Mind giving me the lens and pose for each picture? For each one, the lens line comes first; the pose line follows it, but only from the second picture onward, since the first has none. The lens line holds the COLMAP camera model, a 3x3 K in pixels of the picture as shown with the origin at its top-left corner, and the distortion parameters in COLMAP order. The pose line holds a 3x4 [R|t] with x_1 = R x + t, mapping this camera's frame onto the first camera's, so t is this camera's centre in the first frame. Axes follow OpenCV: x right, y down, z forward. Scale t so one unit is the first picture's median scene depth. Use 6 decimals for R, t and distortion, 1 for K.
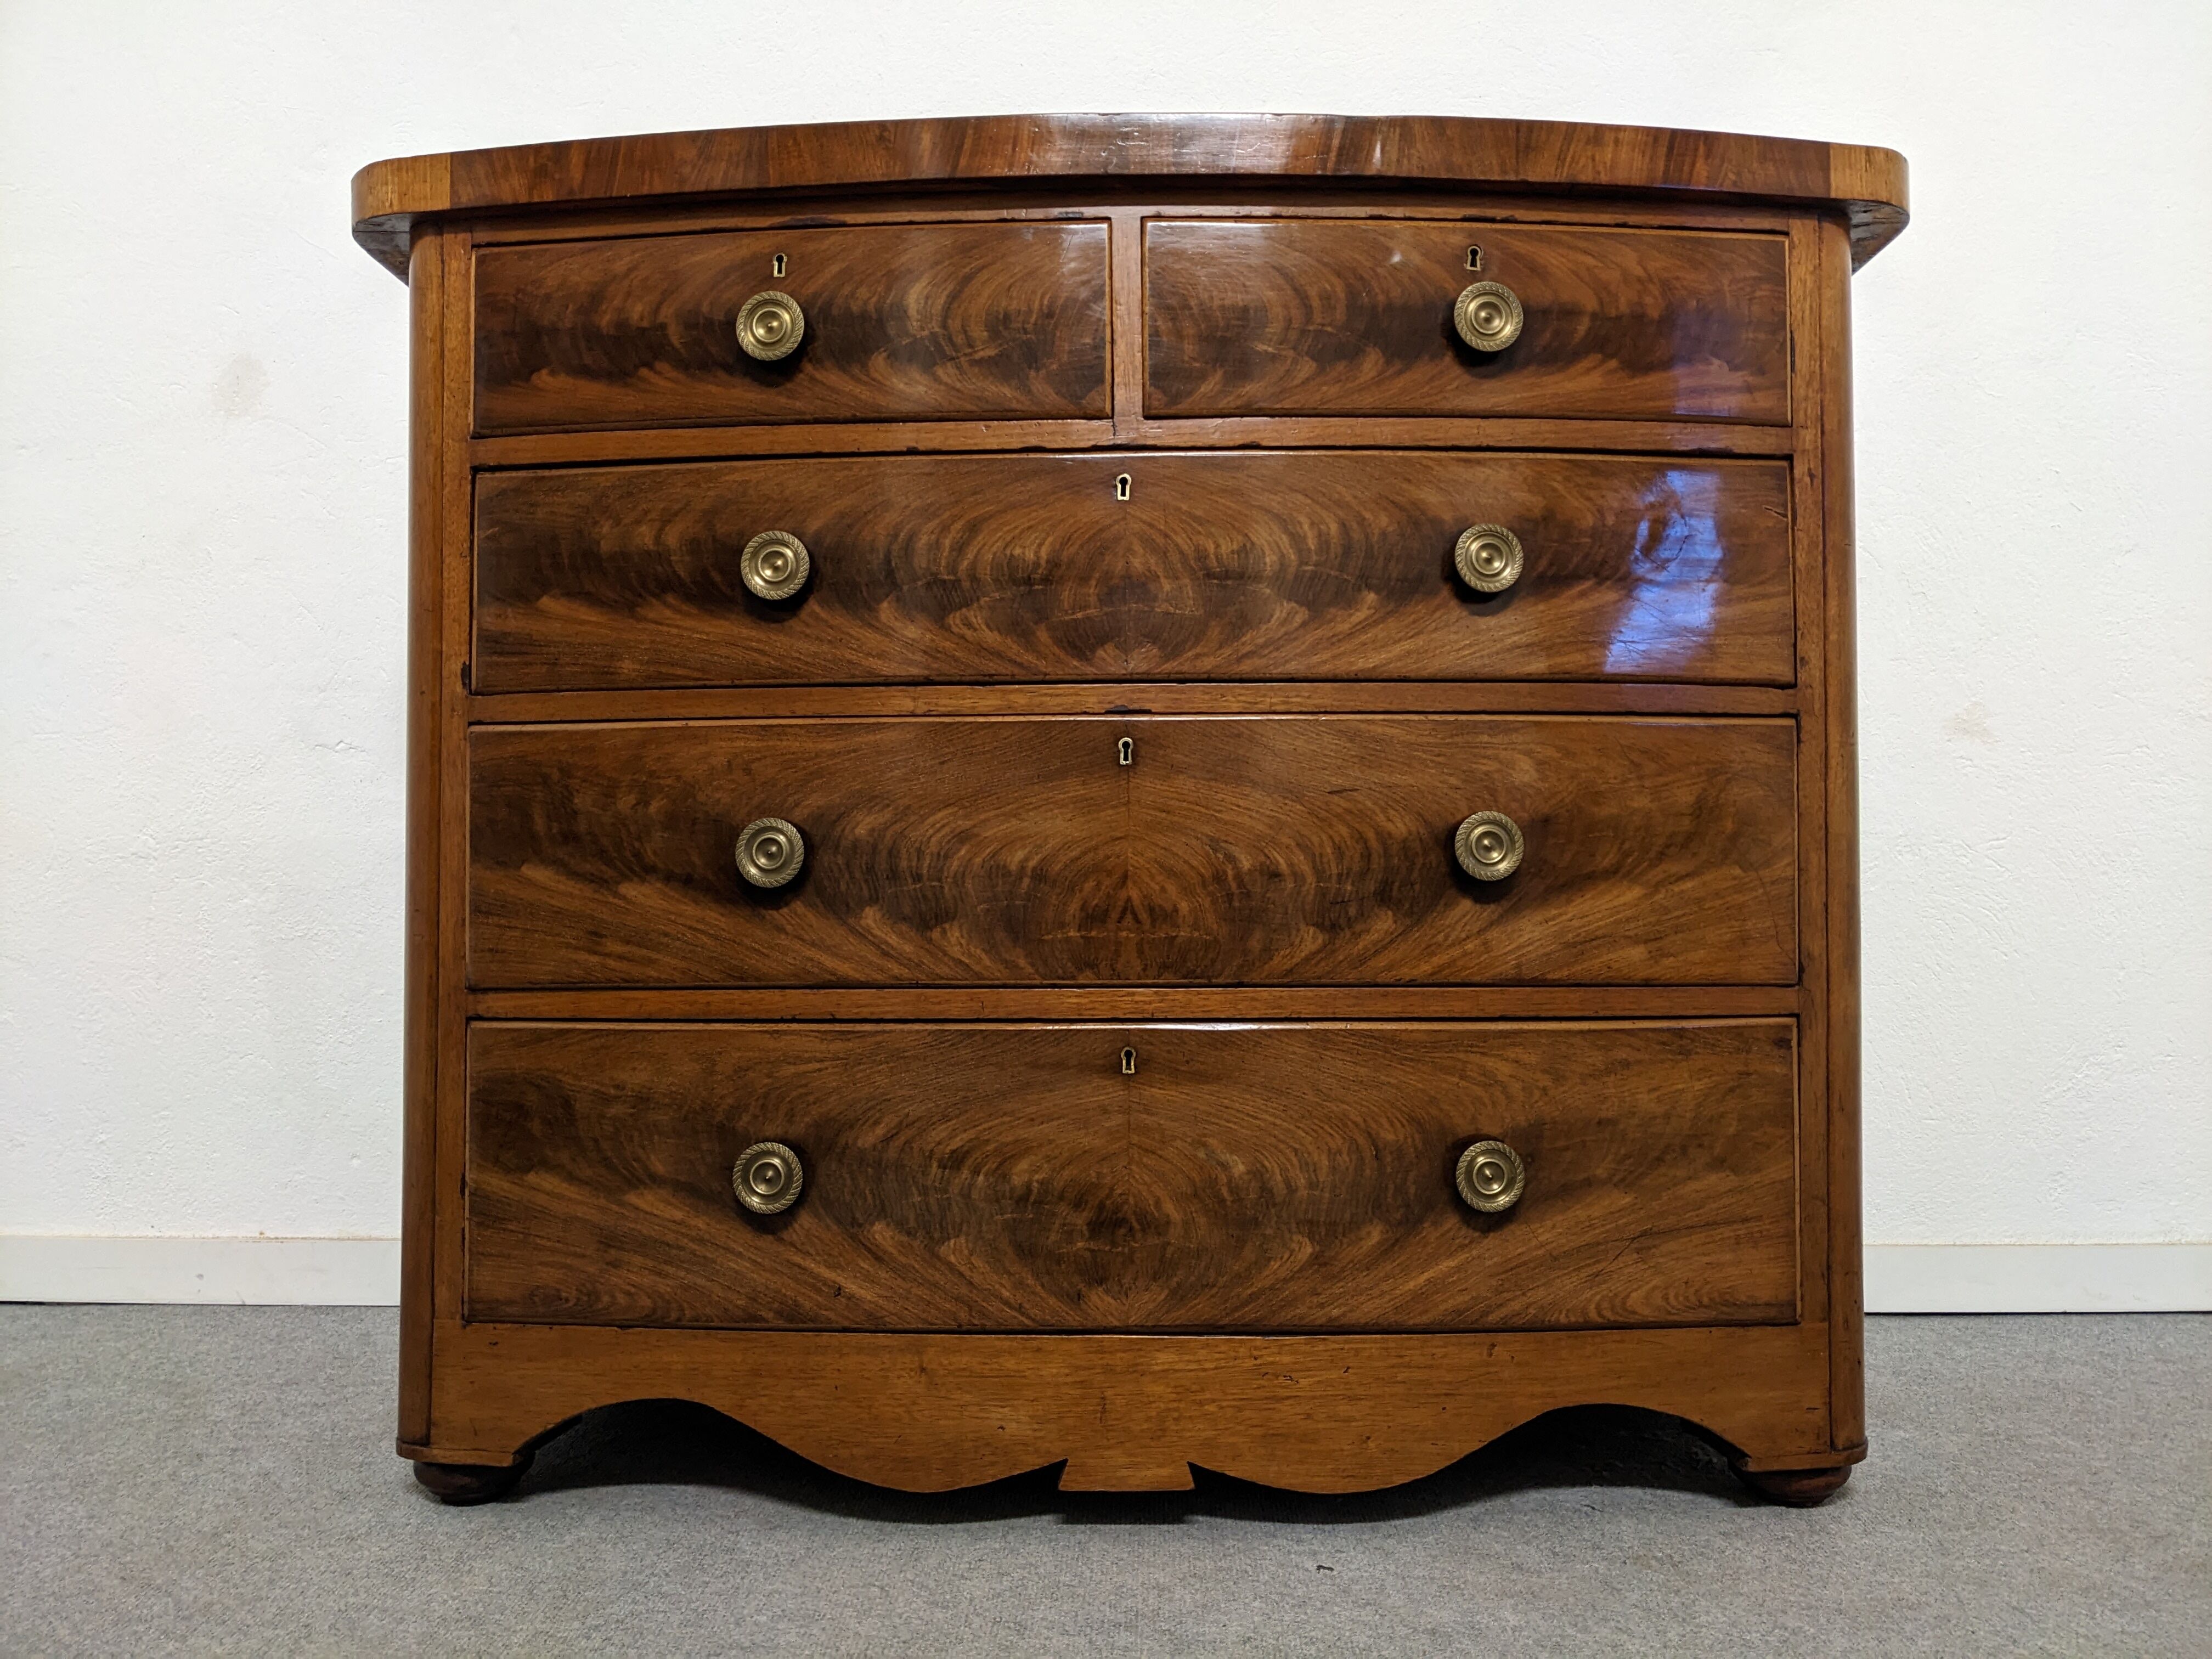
lens RADIAL K [[1668.3, 0, 1122.8], [0, 1668.3, 876.2], [0, 0, 1]] dist [0.072920, -0.101917]
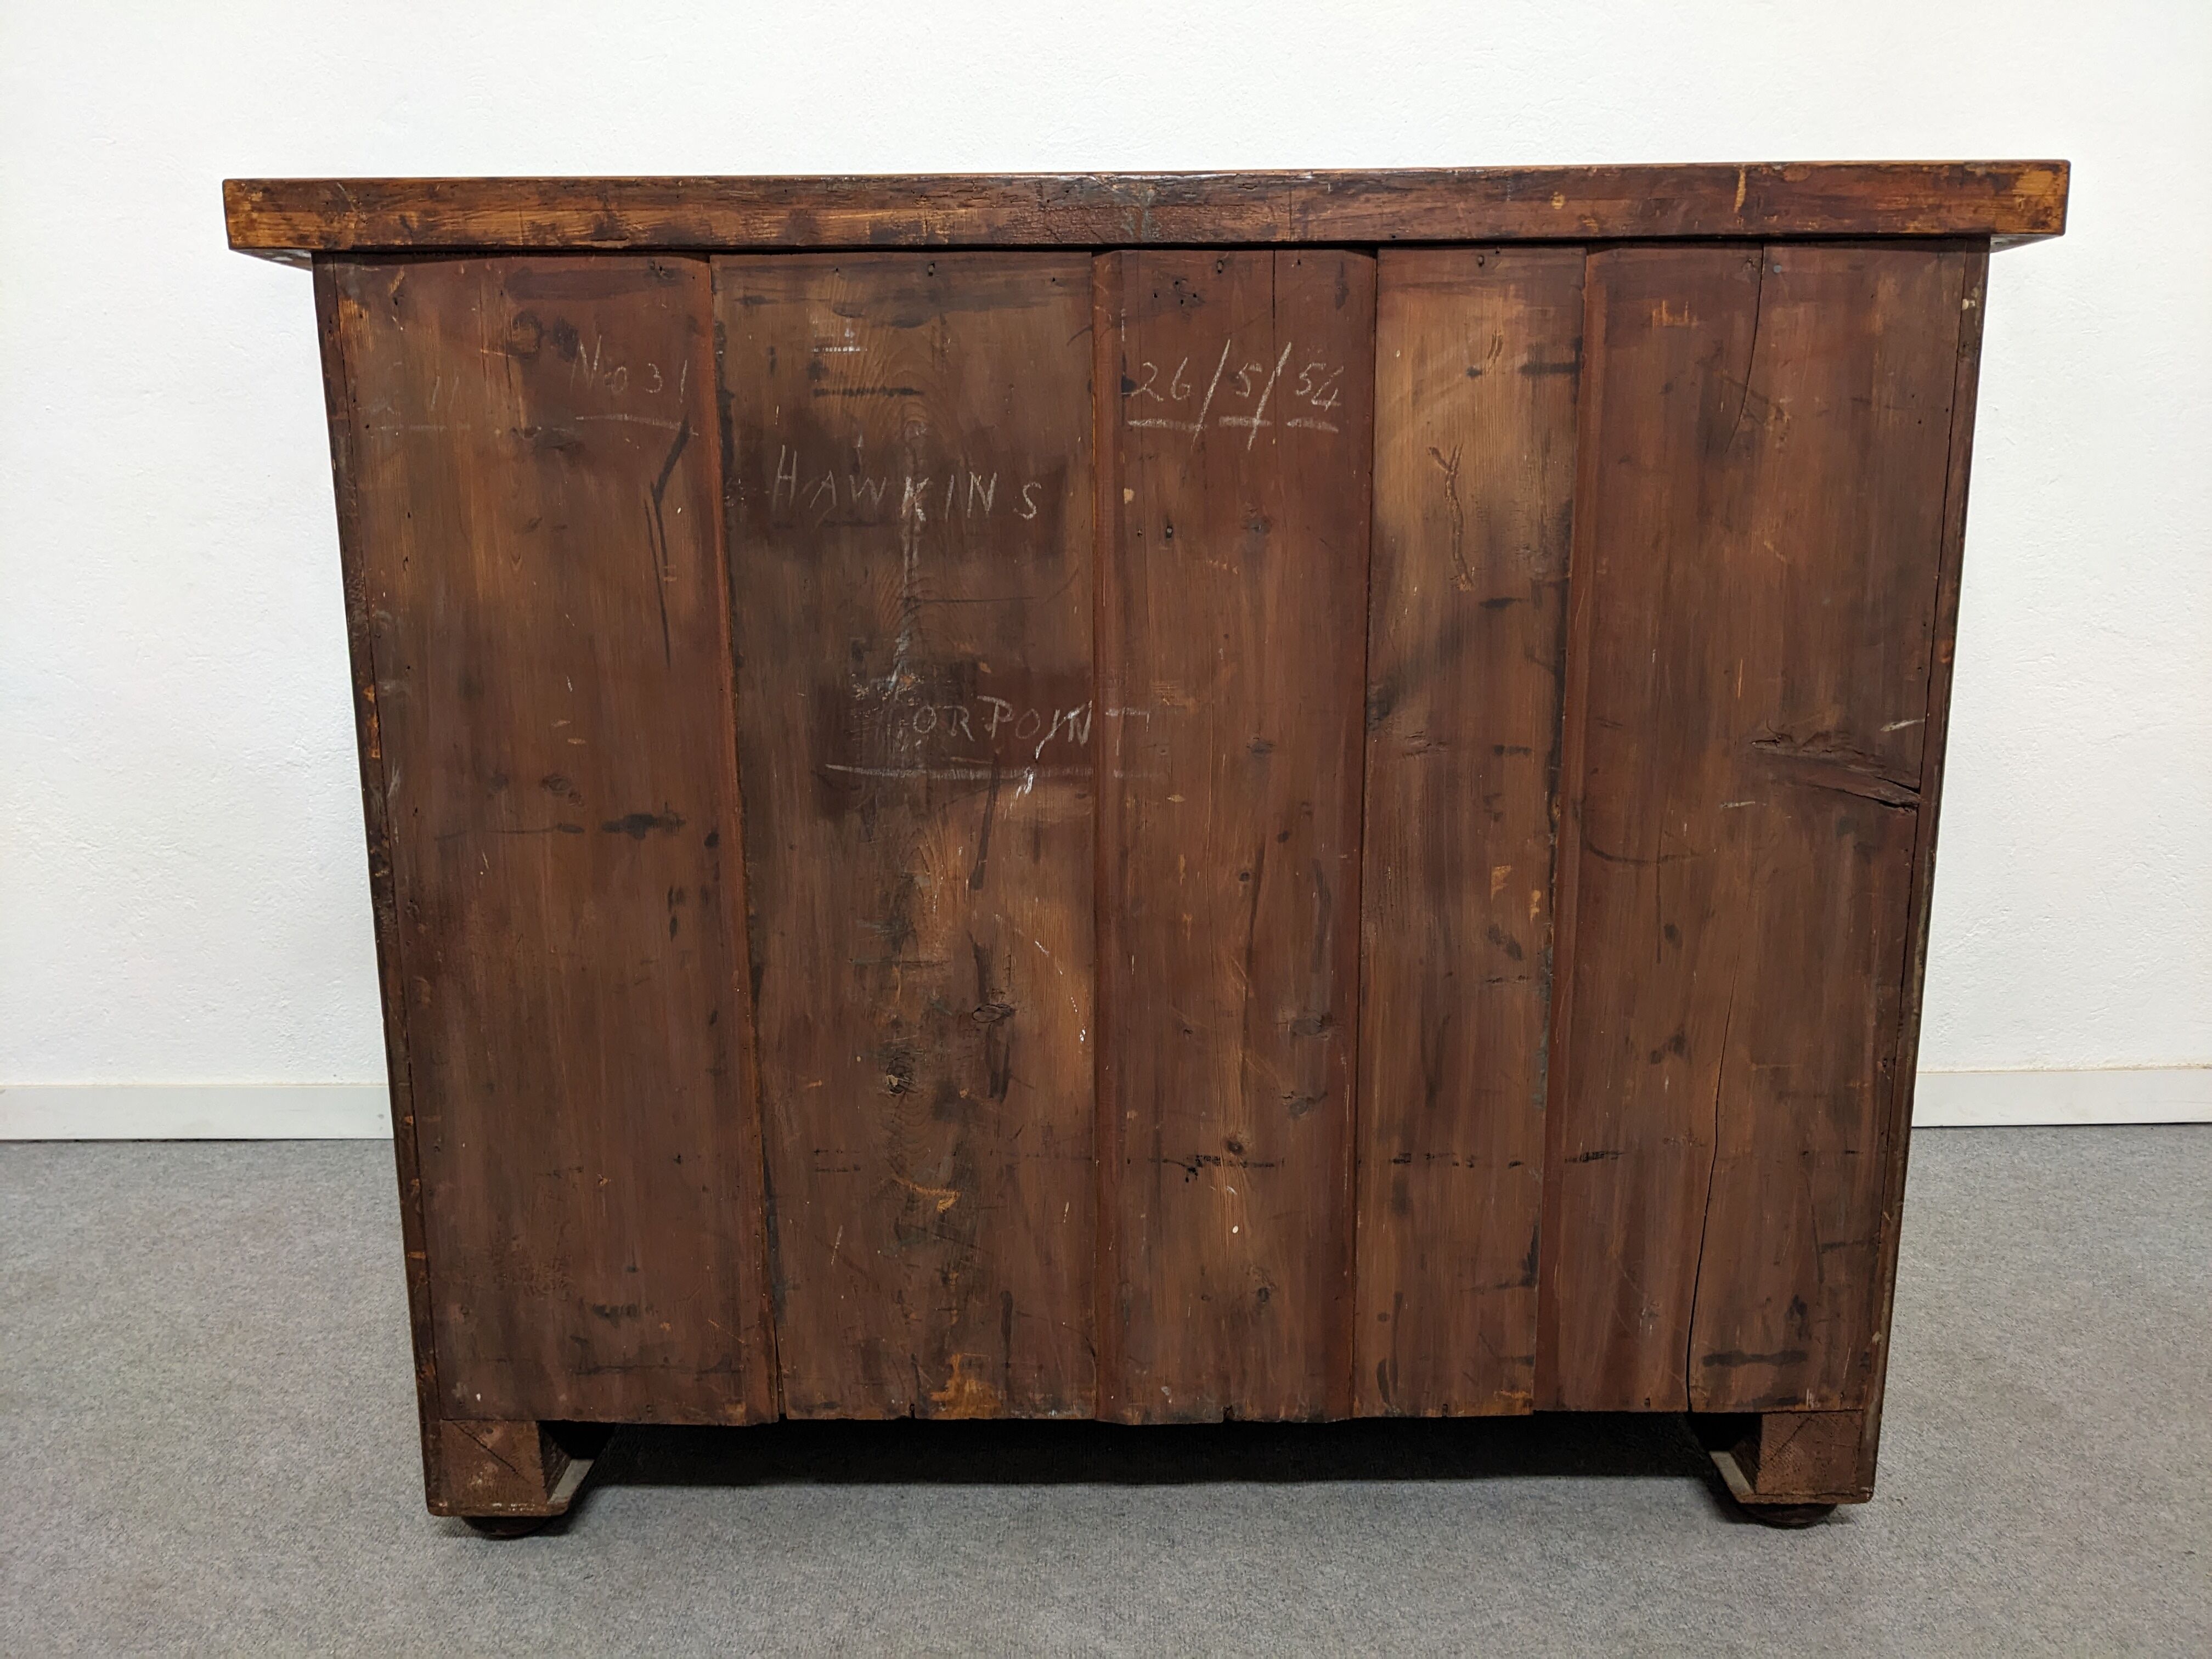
lens RADIAL K [[1672.6, 0, 1117.1], [0, 1672.6, 833.6], [0, 0, 1]] dist [0.069931, -0.099711]
pose [[0.999754, -0.011291, 0.019091, -0.078895], [0.007680, 0.983704, 0.179630, -0.252715], [-0.020808, -0.179440, 0.983549, -0.209431]]
